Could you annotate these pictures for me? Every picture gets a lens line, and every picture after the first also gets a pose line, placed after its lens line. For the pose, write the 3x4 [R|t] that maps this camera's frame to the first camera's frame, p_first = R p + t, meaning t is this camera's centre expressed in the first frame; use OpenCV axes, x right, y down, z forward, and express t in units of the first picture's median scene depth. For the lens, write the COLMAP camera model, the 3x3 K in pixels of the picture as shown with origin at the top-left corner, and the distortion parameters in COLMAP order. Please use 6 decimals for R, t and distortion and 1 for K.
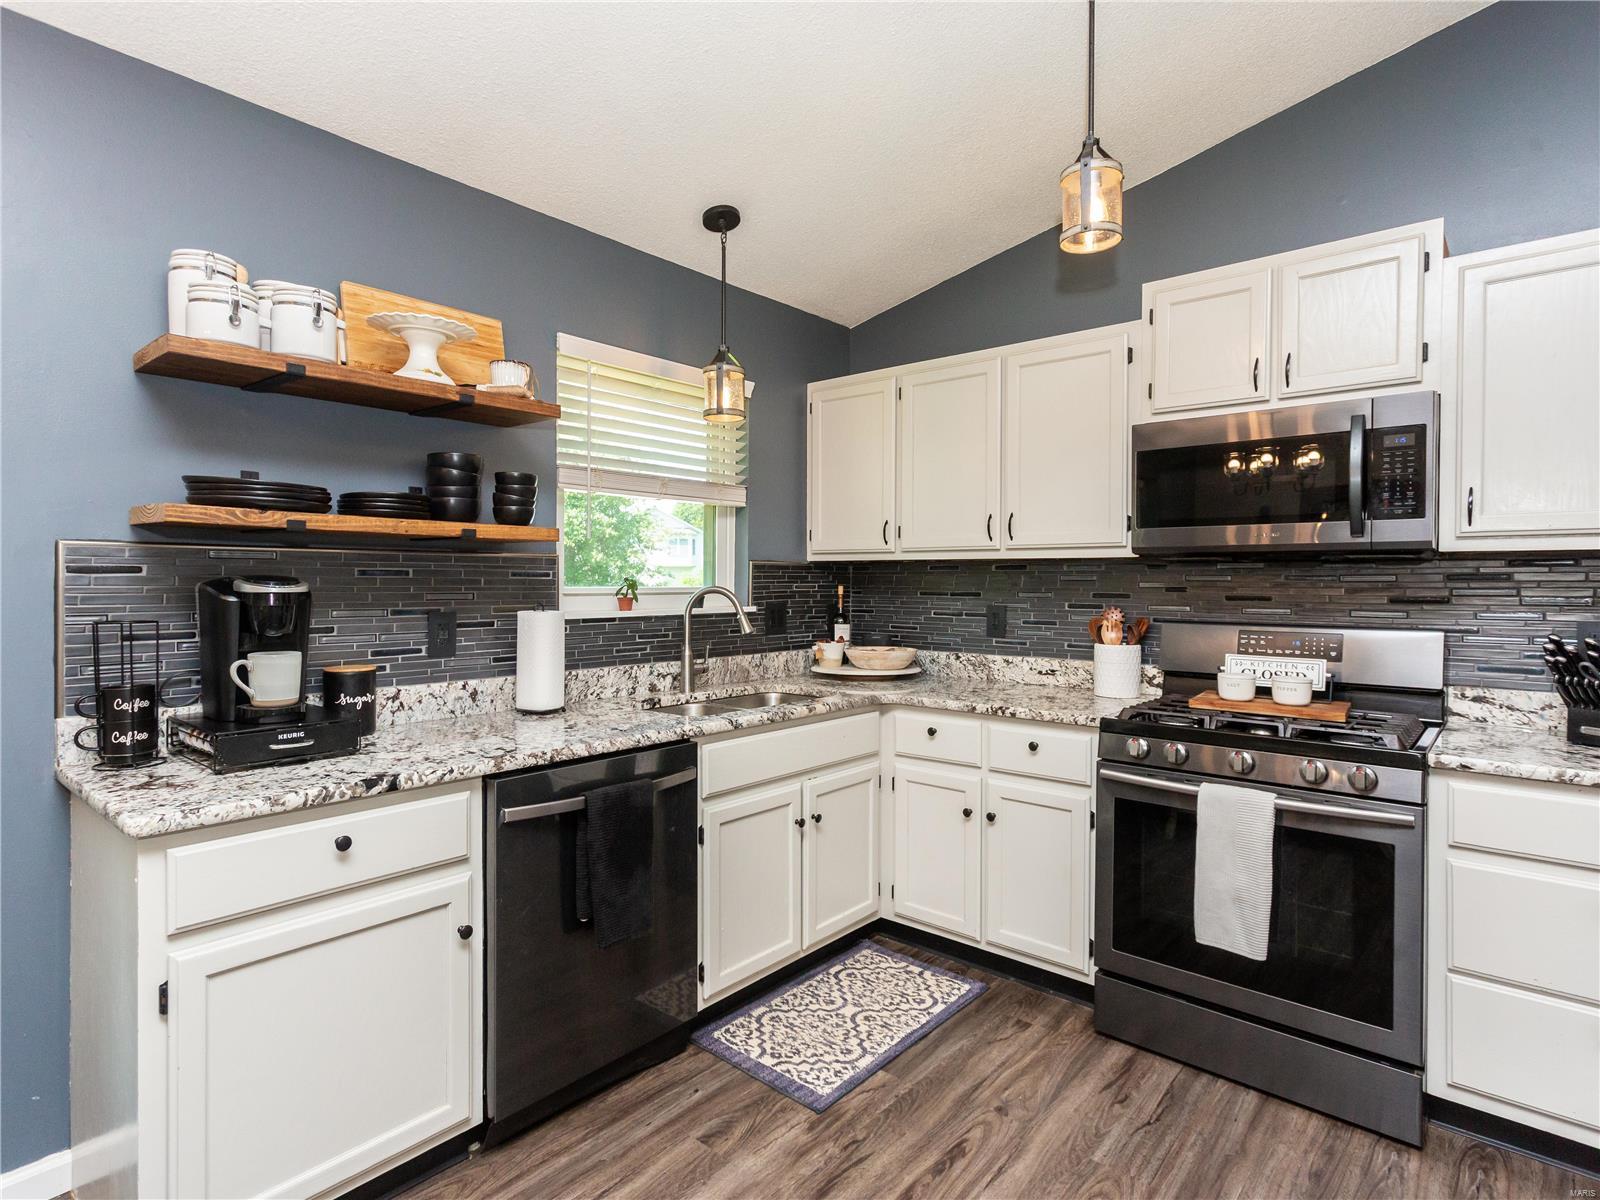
lens RADIAL K [[841.8, 0, 790.6], [0, 841.8, 589.2], [0, 0, 1]] dist [-0.001128, 0.005554]
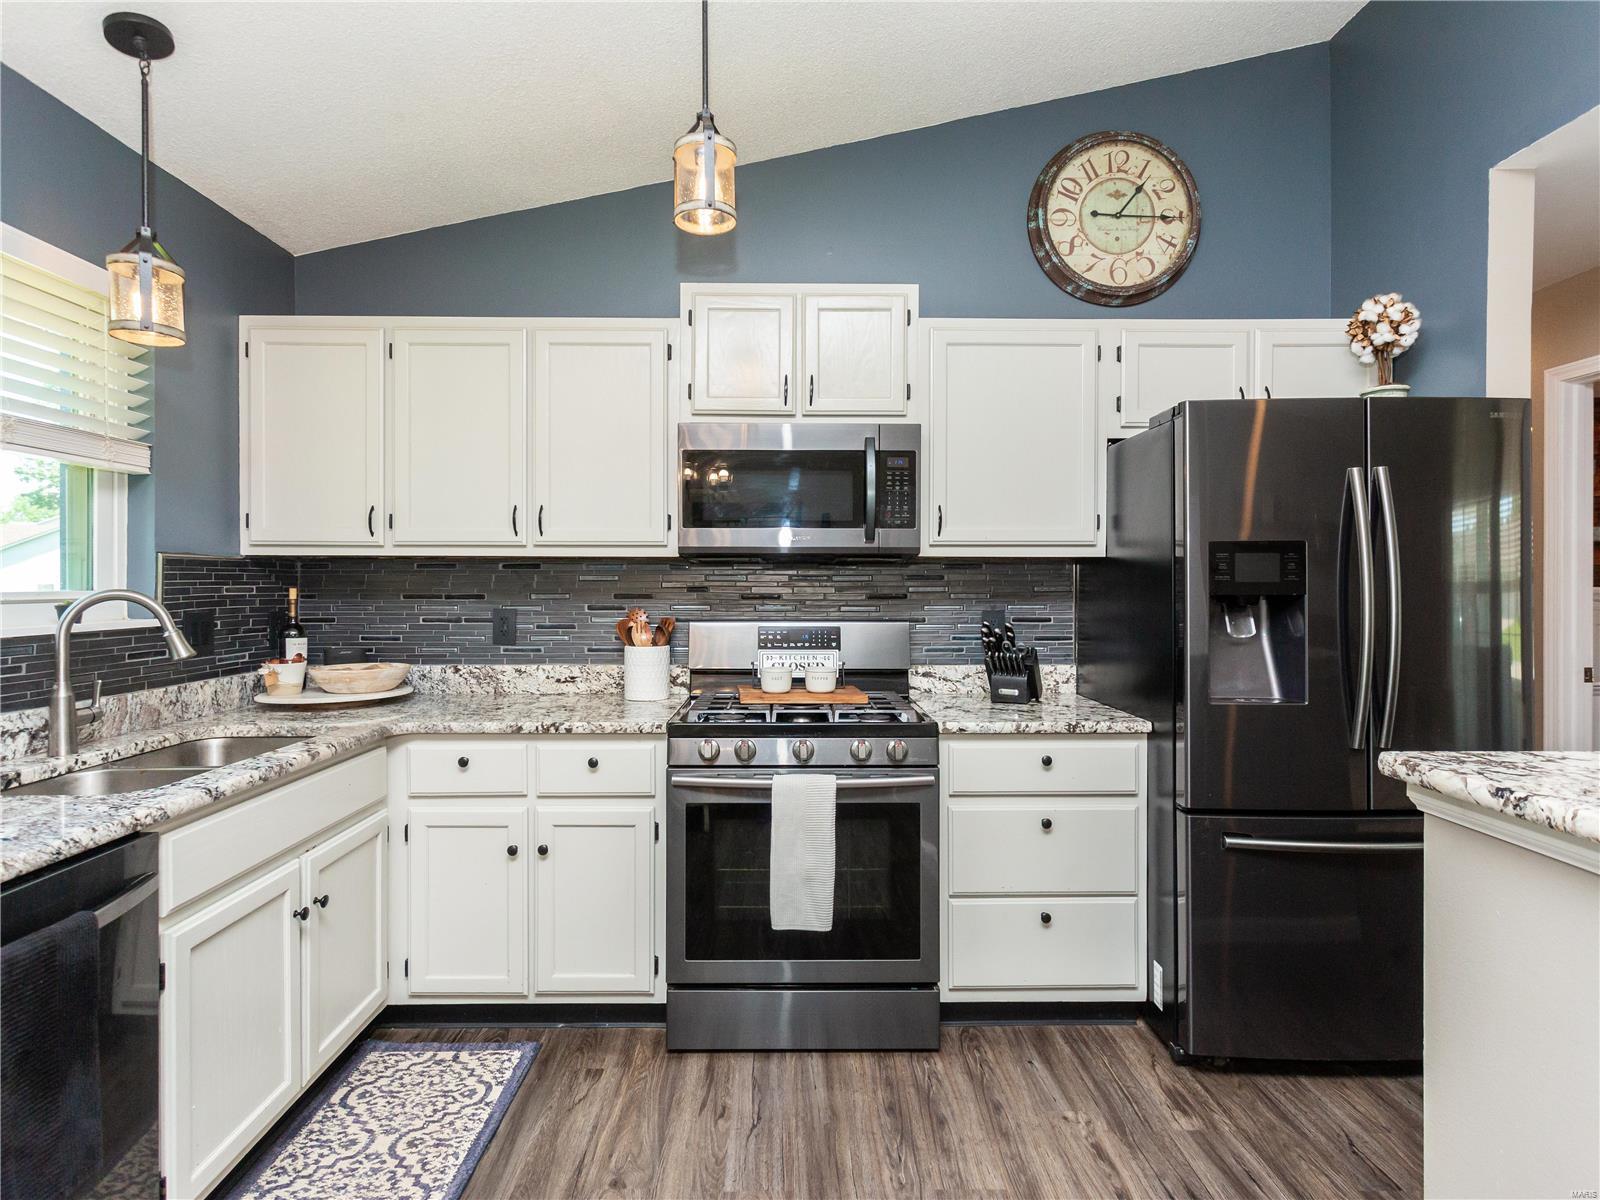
lens RADIAL K [[841.8, 0, 789.8], [0, 841.8, 588.4], [0, 0, 1]] dist [-0.001128, 0.005554]
pose [[0.748620, -0.006518, 0.662968, -0.166091], [0.008592, 0.999963, 0.000129, 0.000070], [-0.662944, 0.005599, 0.748648, 0.189622]]
